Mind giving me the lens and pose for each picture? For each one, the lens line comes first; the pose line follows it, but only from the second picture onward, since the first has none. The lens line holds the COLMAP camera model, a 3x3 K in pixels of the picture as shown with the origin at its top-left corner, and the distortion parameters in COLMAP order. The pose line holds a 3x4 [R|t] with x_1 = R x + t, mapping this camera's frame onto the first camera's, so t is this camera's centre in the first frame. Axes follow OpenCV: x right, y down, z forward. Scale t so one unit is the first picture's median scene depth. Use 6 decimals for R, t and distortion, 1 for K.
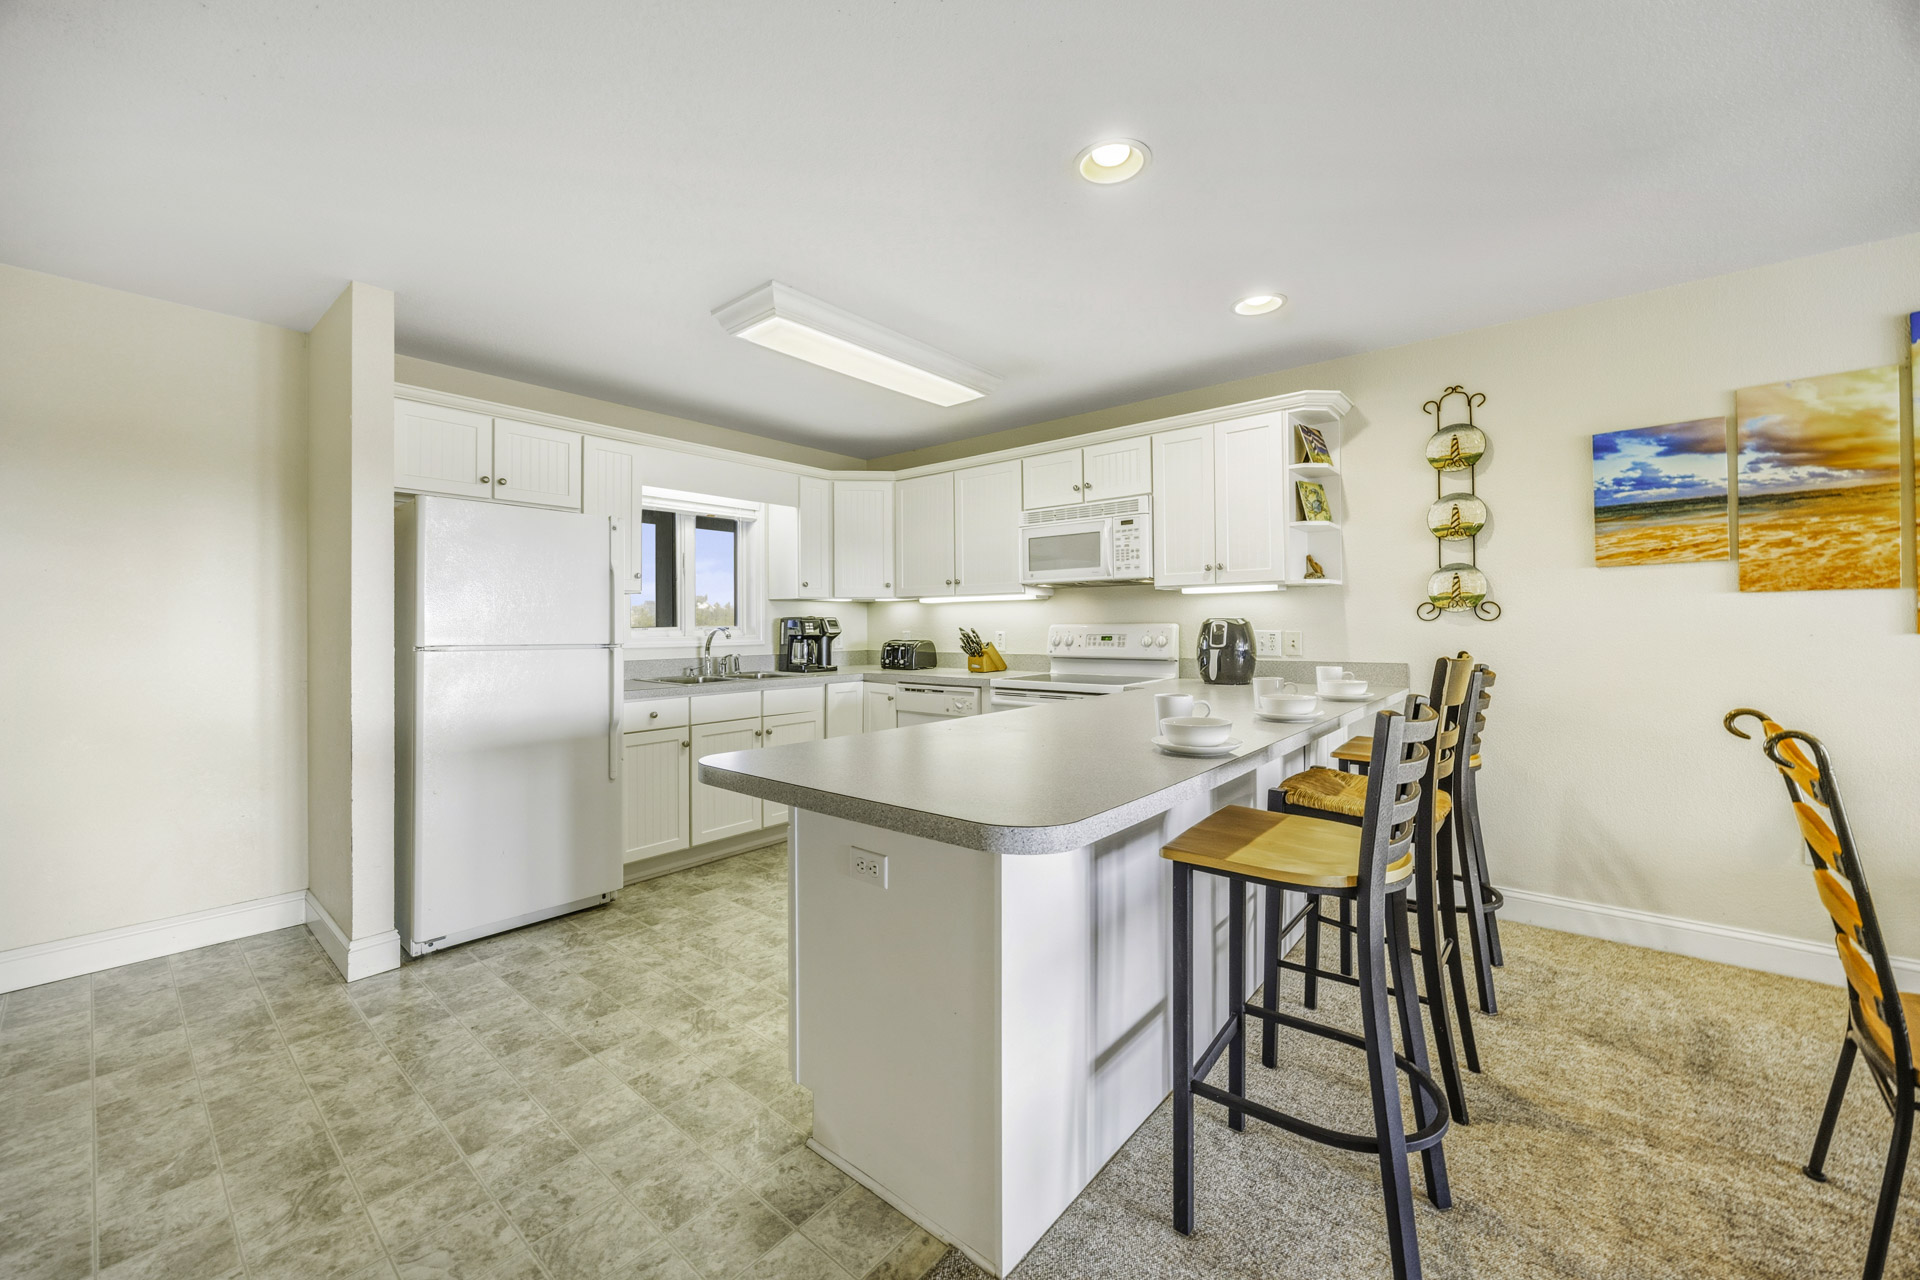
lens RADIAL K [[734.8, 0, 951.6], [0, 734.8, 625.0], [0, 0, 1]] dist [-0.003717, 0.000045]
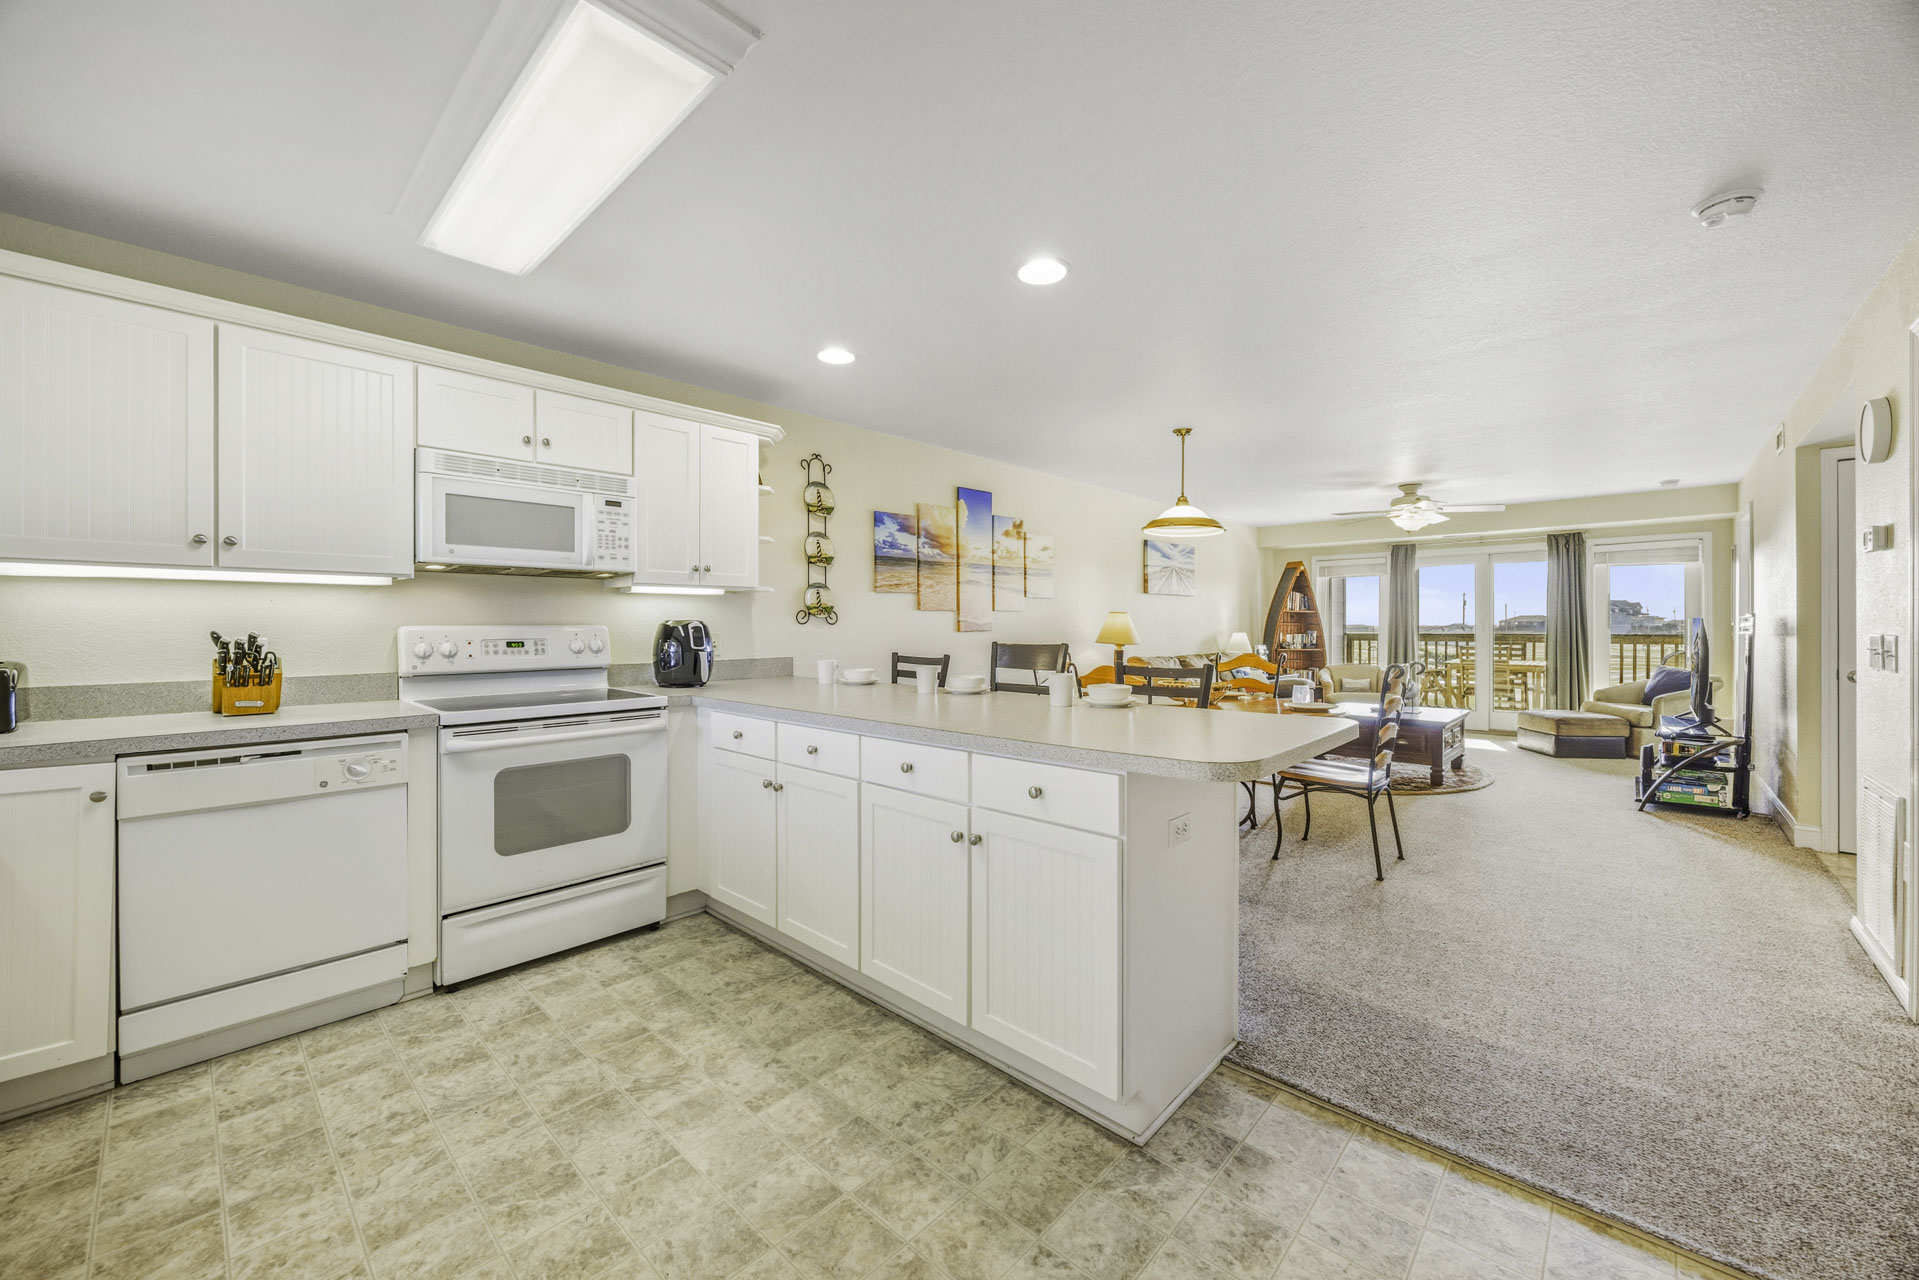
lens RADIAL K [[734.4, 0, 951.1], [0, 734.4, 625.0], [0, 0, 1]] dist [-0.003717, 0.000045]
pose [[0.053109, 0.006808, 0.998566, -0.678824], [0.001884, 0.999974, -0.006918, 0.005470], [-0.998587, 0.002249, 0.053095, 0.676800]]
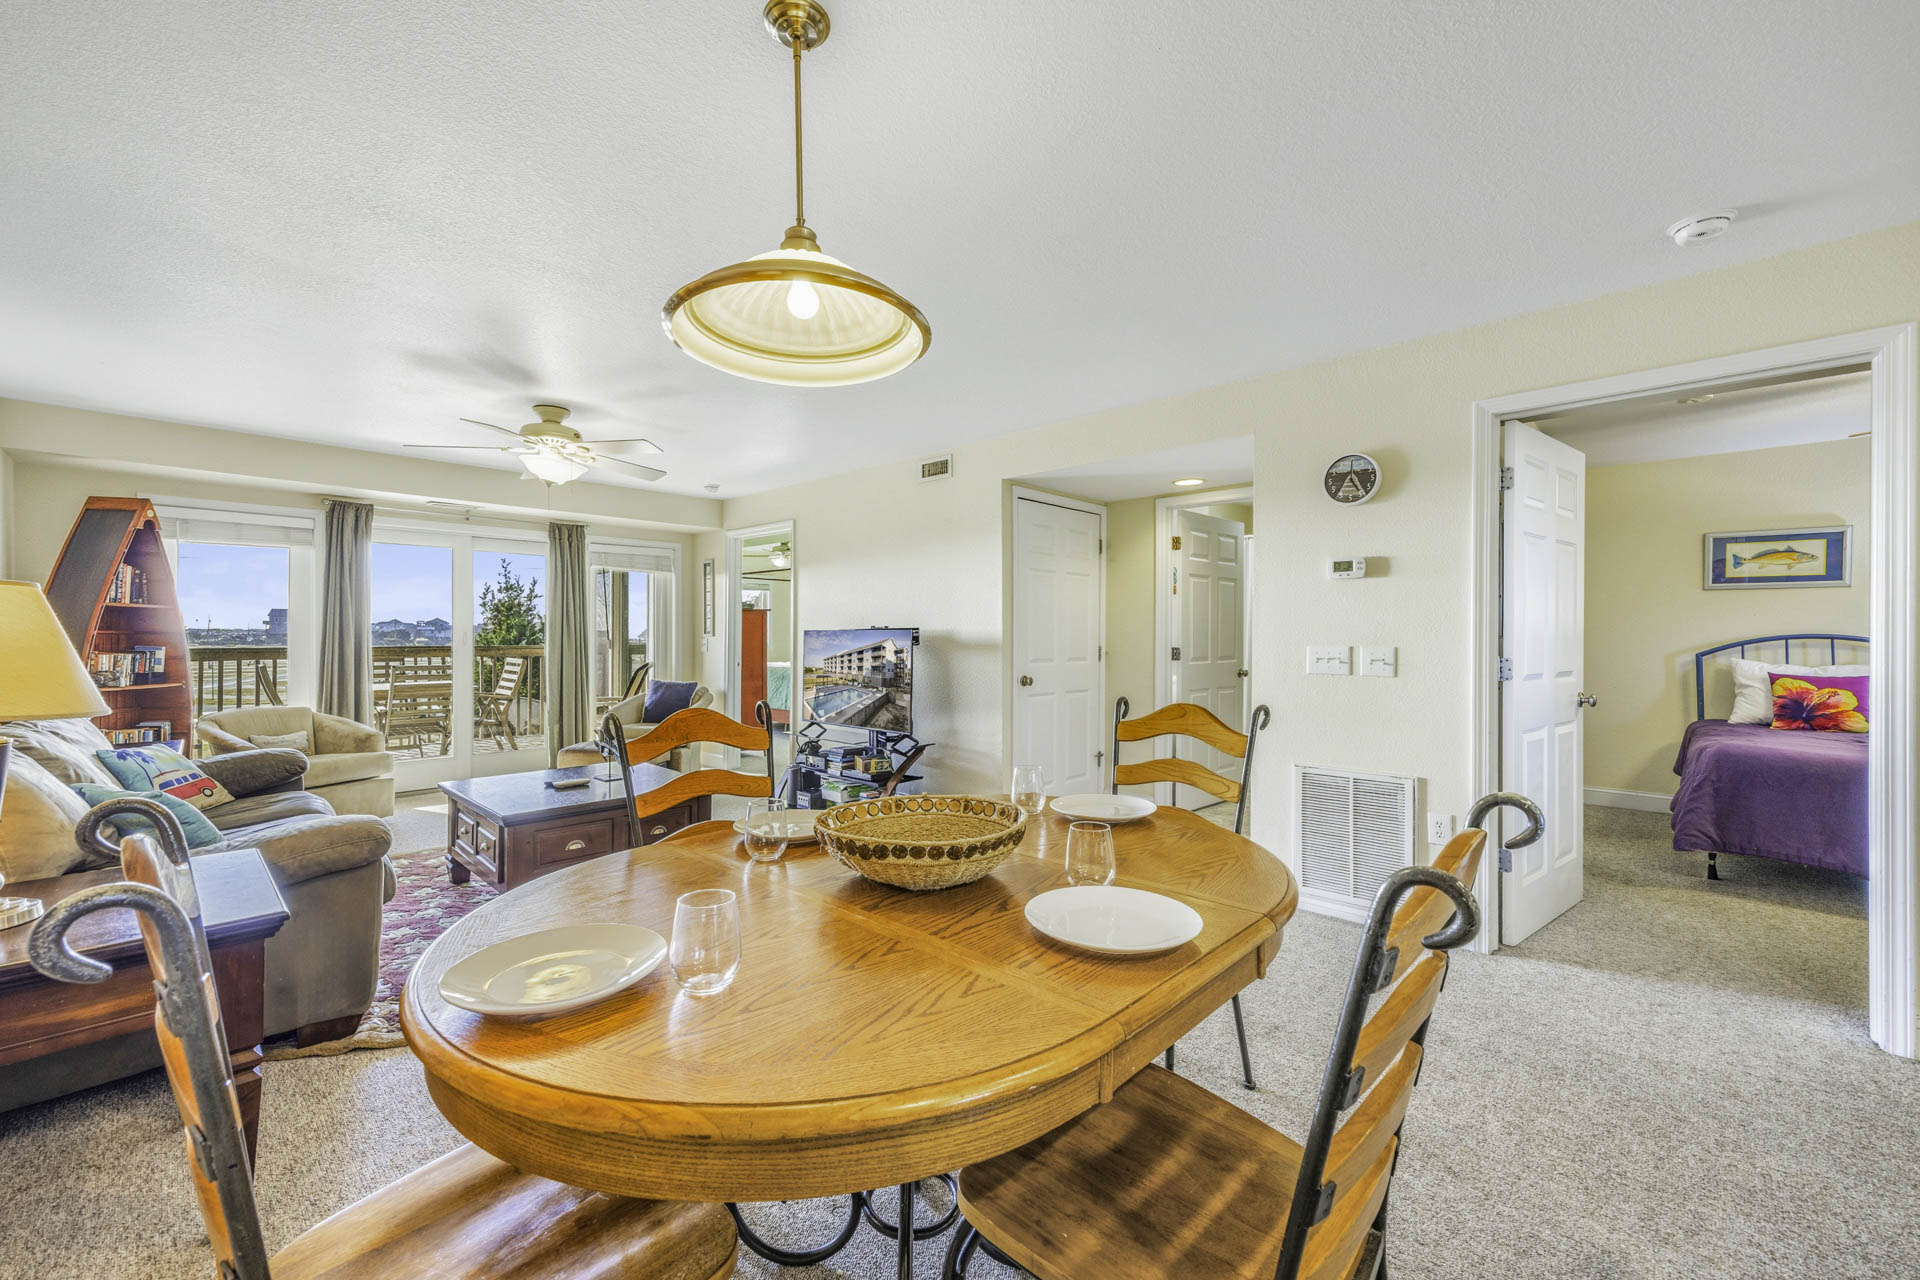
lens RADIAL K [[772.4, 0, 940.1], [0, 772.4, 637.1], [0, 0, 1]] dist [0.010720, -0.000060]
pose [[-0.997709, 0.005077, 0.067454, 0.698502], [0.005074, 0.999987, -0.000226, -0.000623], [-0.067454, 0.000116, -0.997722, 0.795944]]
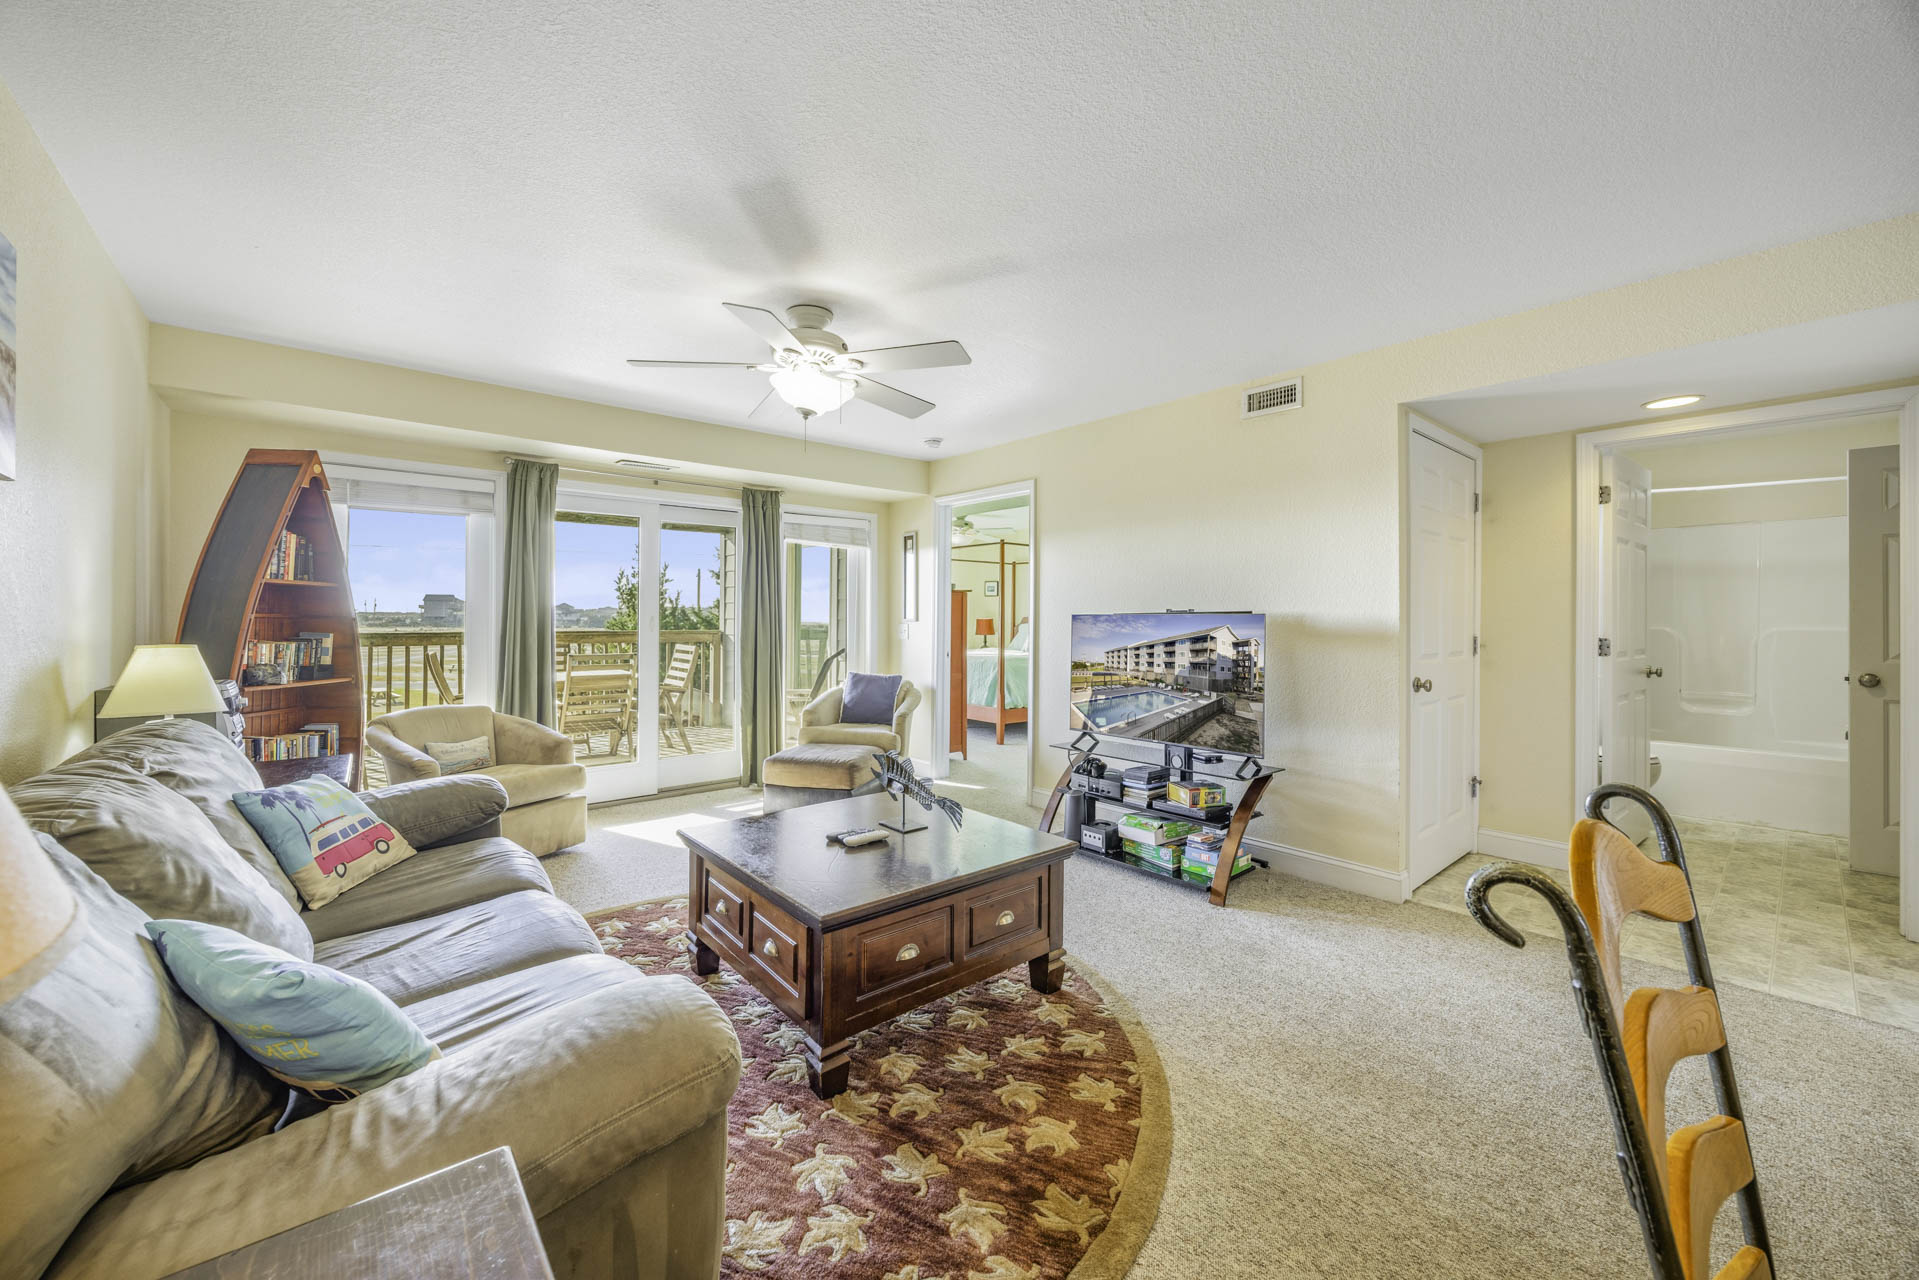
lens RADIAL K [[742.5, 0, 947.8], [0, 742.5, 616.8], [0, 0, 1]] dist [-0.002364, 0.000011]
pose [[-0.986748, 0.003923, 0.162211, 1.140358], [0.002936, 0.999976, -0.006329, -0.006396], [-0.162232, -0.005769, -0.986736, 0.394984]]
